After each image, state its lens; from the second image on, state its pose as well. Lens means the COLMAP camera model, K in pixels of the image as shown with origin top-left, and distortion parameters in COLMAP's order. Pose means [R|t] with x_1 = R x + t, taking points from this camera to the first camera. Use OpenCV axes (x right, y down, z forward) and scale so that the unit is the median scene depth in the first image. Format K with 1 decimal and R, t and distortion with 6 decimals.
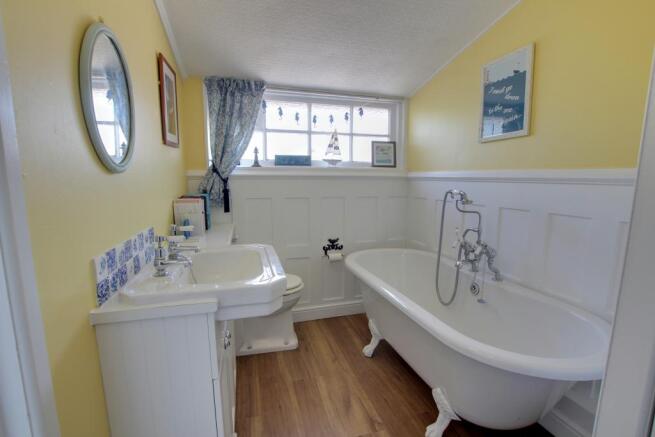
lens RADIAL K [[307.8, 0, 326.4], [0, 307.8, 220.9], [0, 0, 1]] dist [-0.014178, 0.003477]
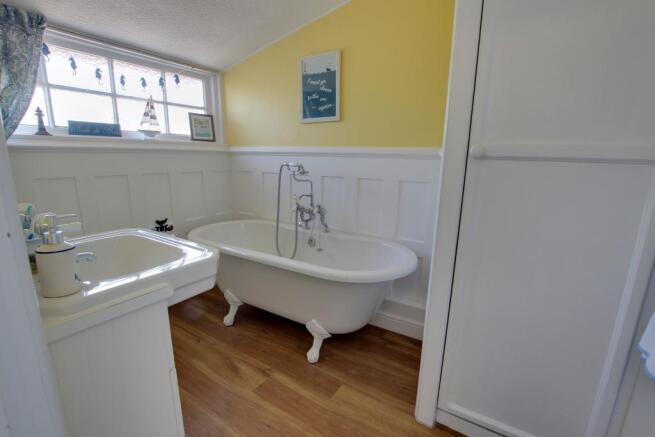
lens RADIAL K [[307.8, 0, 323.0], [0, 307.8, 219.7], [0, 0, 1]] dist [-0.014178, 0.003477]
pose [[0.759280, -0.128352, 0.637980, -0.235068], [0.080504, 0.991352, 0.103635, 0.002962], [-0.645765, -0.027328, 0.763047, 0.006894]]
